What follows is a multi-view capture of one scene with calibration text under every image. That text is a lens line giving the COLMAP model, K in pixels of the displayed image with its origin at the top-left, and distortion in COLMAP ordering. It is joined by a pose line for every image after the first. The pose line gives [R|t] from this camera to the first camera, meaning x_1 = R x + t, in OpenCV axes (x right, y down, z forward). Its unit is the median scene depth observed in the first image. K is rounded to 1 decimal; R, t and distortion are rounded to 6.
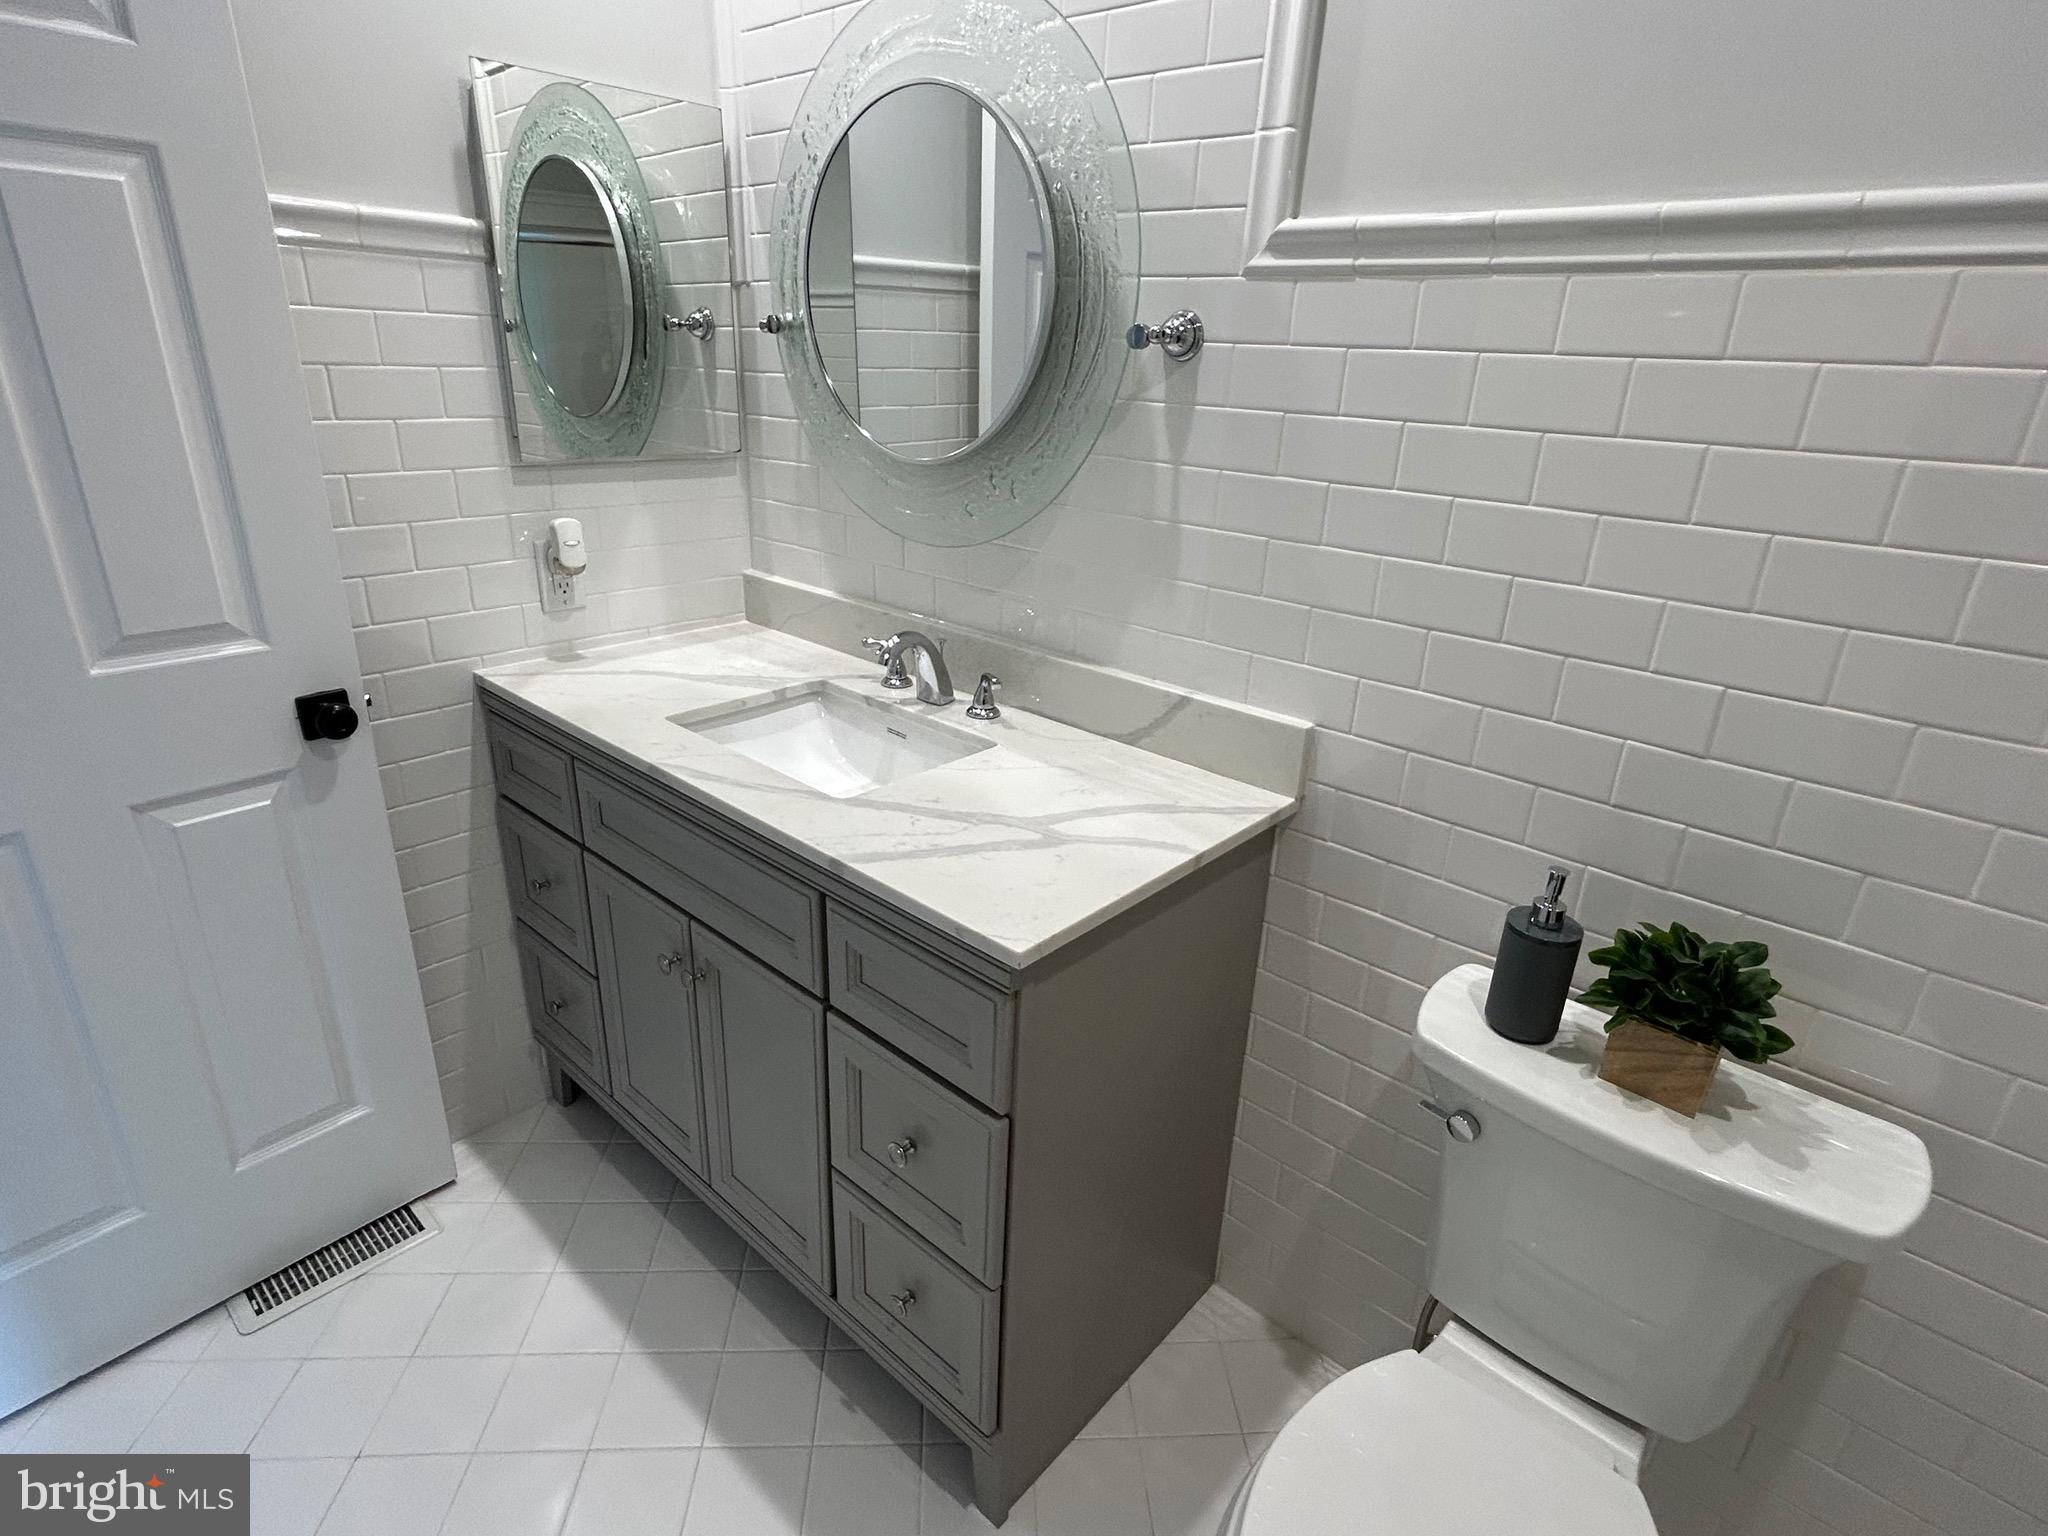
lens RADIAL K [[1061.0, 0, 1021.5], [0, 1061.0, 759.3], [0, 0, 1]] dist [-0.003011, -0.000312]
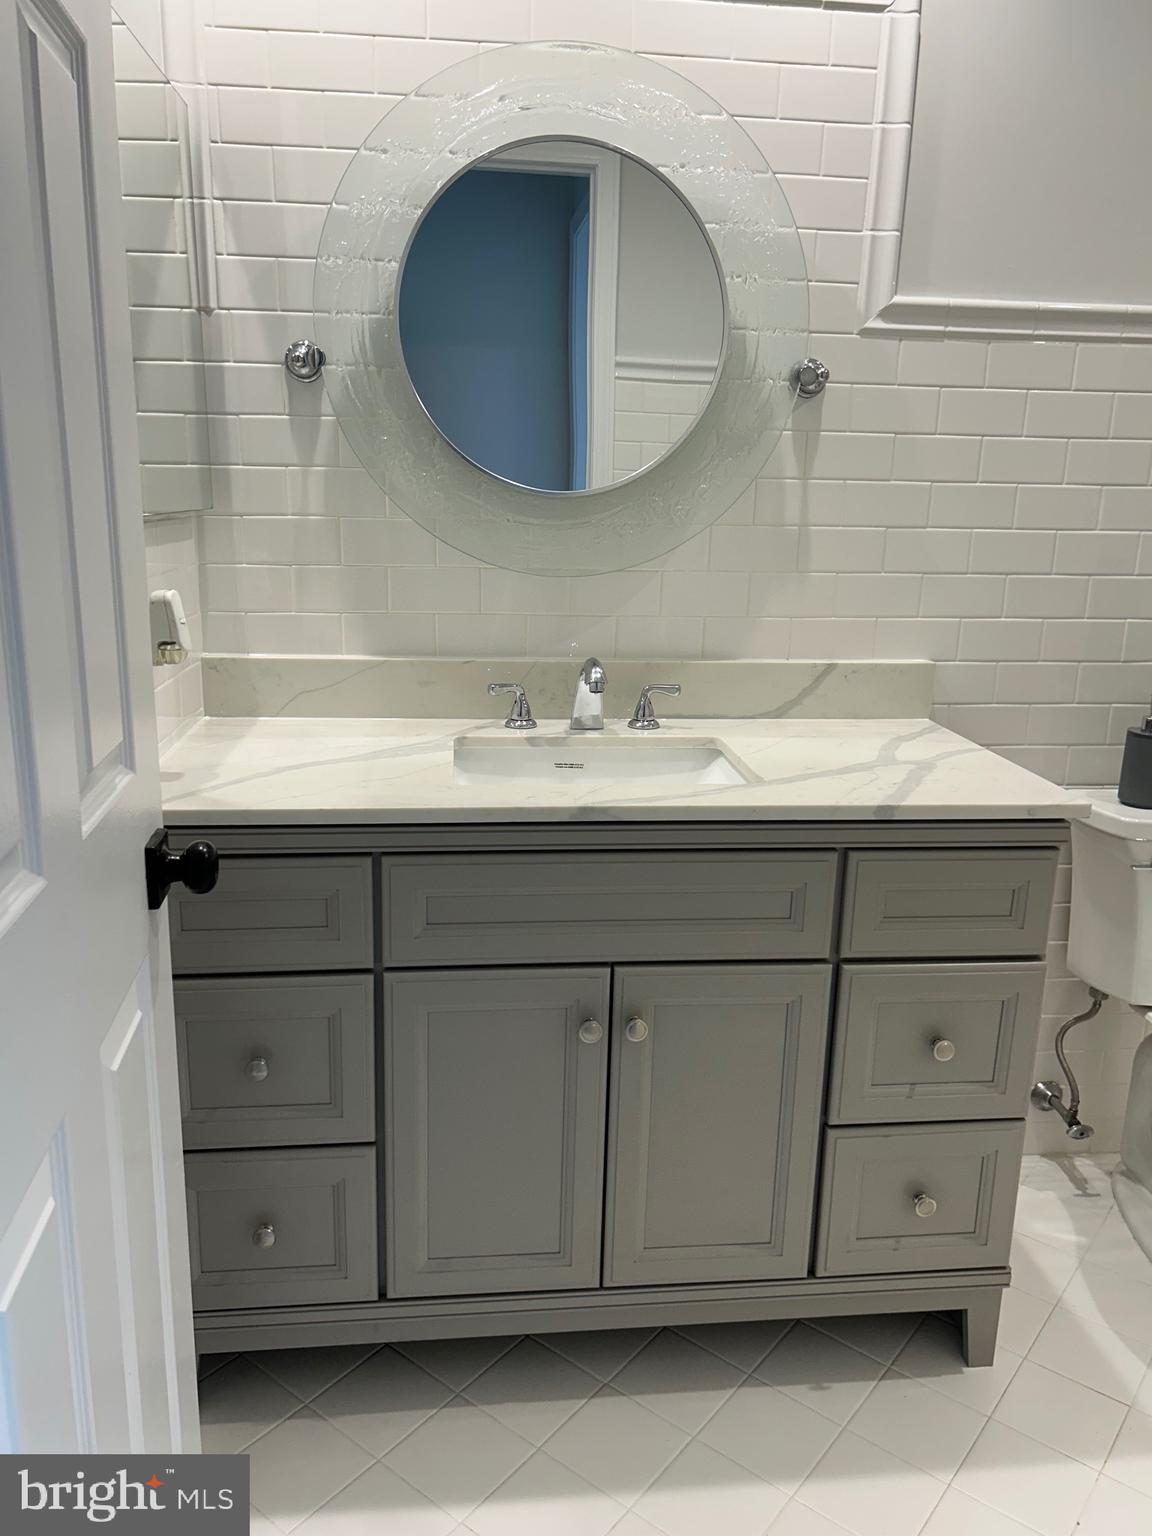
lens RADIAL K [[1149.7, 0, 574.5], [0, 1149.7, 771.0], [0, 0, 1]] dist [0.025120, -0.000154]
pose [[0.666994, -0.202526, 0.717009, -1.115625], [0.272132, 0.962080, 0.018599, -0.048432], [-0.693587, 0.182716, 0.696816, 0.315224]]
